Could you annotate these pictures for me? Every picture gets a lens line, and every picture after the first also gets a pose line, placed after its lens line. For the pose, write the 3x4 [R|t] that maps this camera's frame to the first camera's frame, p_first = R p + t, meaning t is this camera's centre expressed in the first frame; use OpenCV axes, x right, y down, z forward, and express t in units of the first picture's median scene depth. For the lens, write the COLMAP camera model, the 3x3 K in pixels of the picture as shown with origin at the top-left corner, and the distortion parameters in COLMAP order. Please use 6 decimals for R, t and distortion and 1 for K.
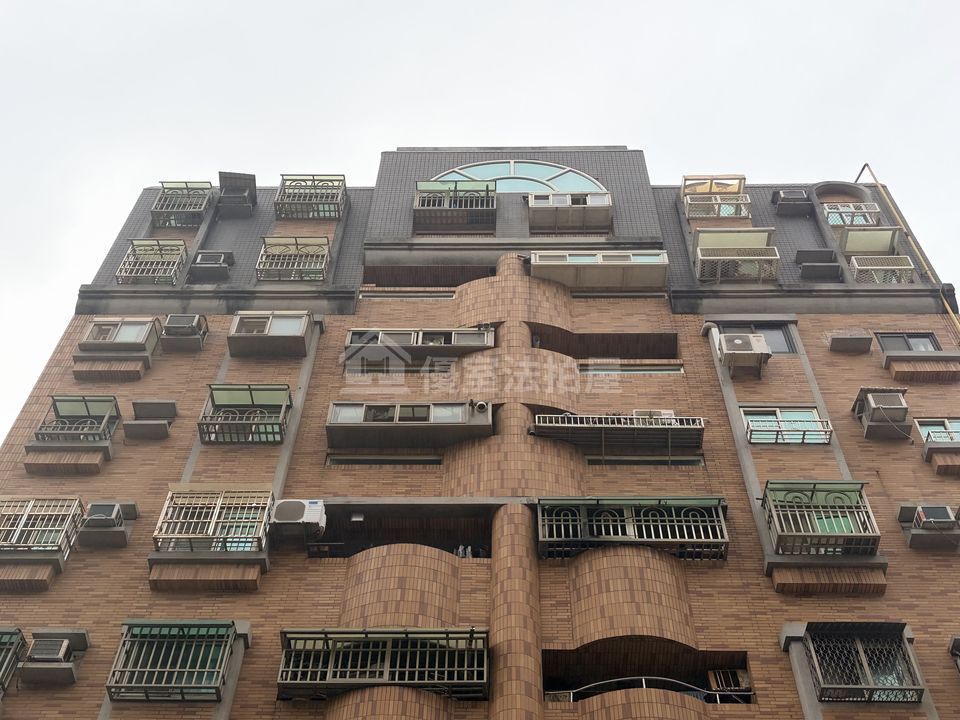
lens RADIAL K [[1216.9, 0, 479.8], [0, 1216.9, 362.8], [0, 0, 1]] dist [0.233625, -0.819988]
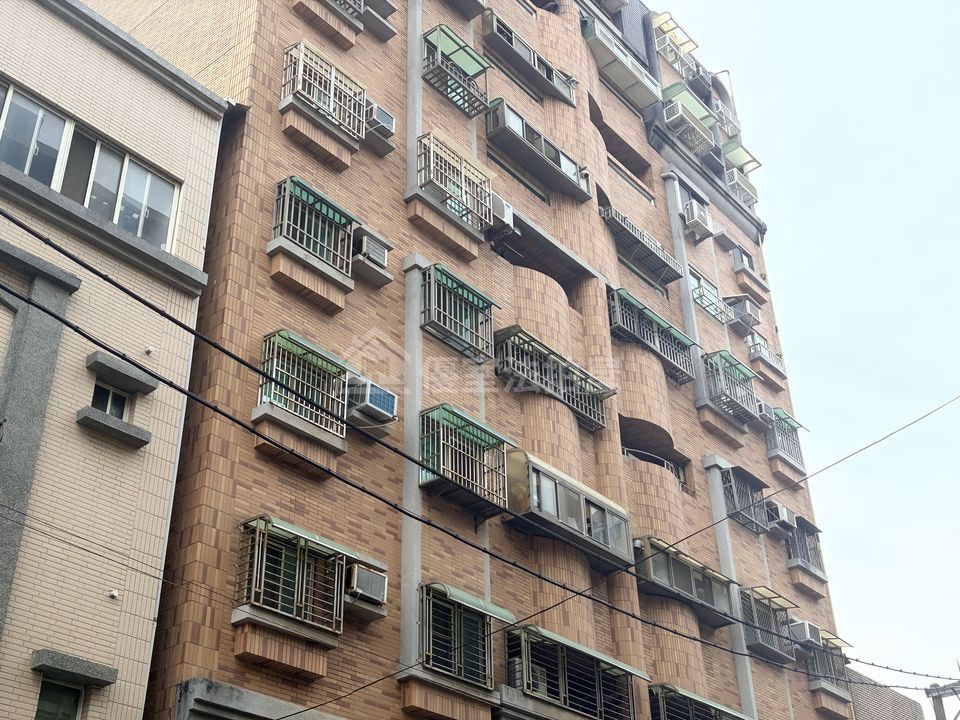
lens RADIAL K [[1211.4, 0, 480.0], [0, 1211.4, 360.0], [0, 0, 1]] dist [0.248760, -0.879014]
pose [[0.633857, 0.391243, 0.667199, -0.890105], [-0.615190, 0.777868, 0.128307, 0.098304], [-0.468793, -0.491783, 0.733746, 0.090919]]
